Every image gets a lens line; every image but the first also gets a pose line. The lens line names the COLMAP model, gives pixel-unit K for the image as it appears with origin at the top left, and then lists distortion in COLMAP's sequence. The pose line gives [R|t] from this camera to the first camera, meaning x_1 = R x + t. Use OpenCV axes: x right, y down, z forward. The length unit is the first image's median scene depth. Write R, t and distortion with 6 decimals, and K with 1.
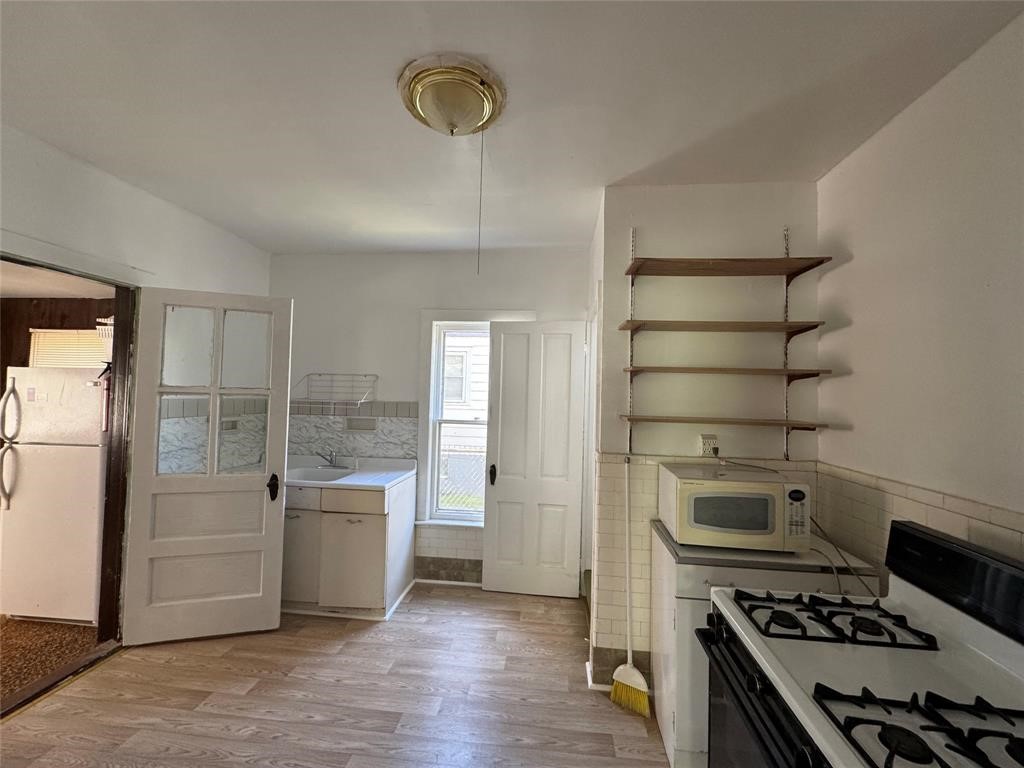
lens RADIAL K [[409.4, 0, 516.4], [0, 409.4, 382.4], [0, 0, 1]] dist [0.000242, 0.000020]
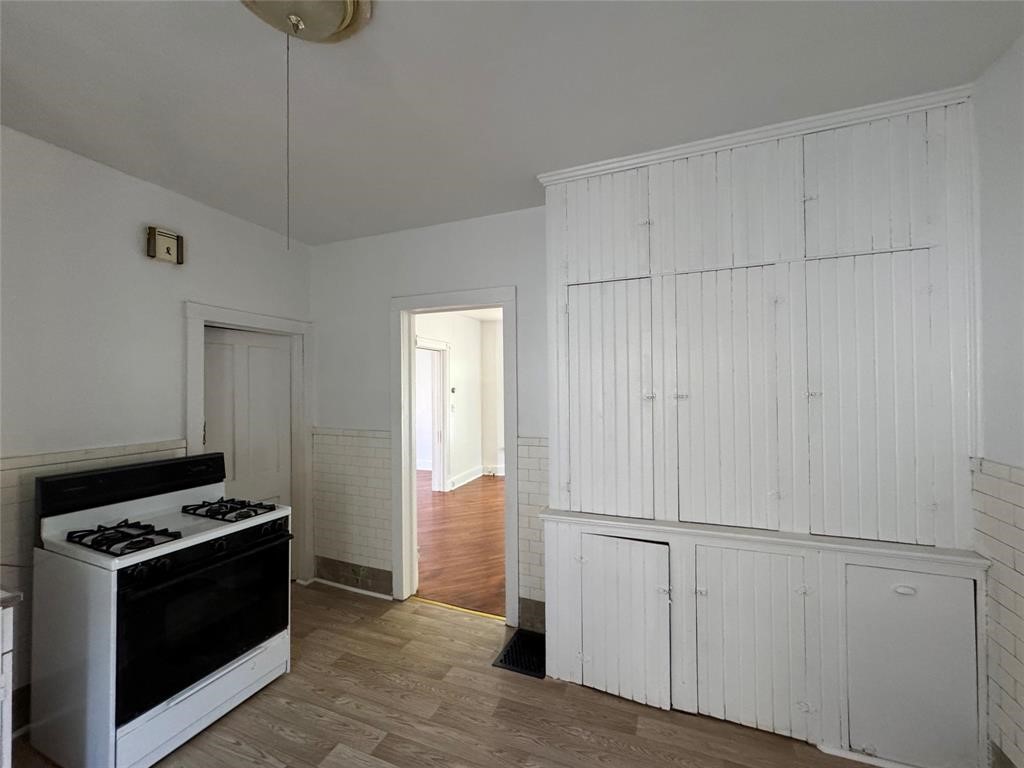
lens RADIAL K [[409.4, 0, 512.7], [0, 409.4, 381.1], [0, 0, 1]] dist [0.000242, 0.000020]
pose [[-0.960311, -0.021104, 0.278133, -0.863804], [-0.029965, 0.999169, -0.027645, 0.030463], [-0.277319, -0.034883, -0.960145, 1.938810]]
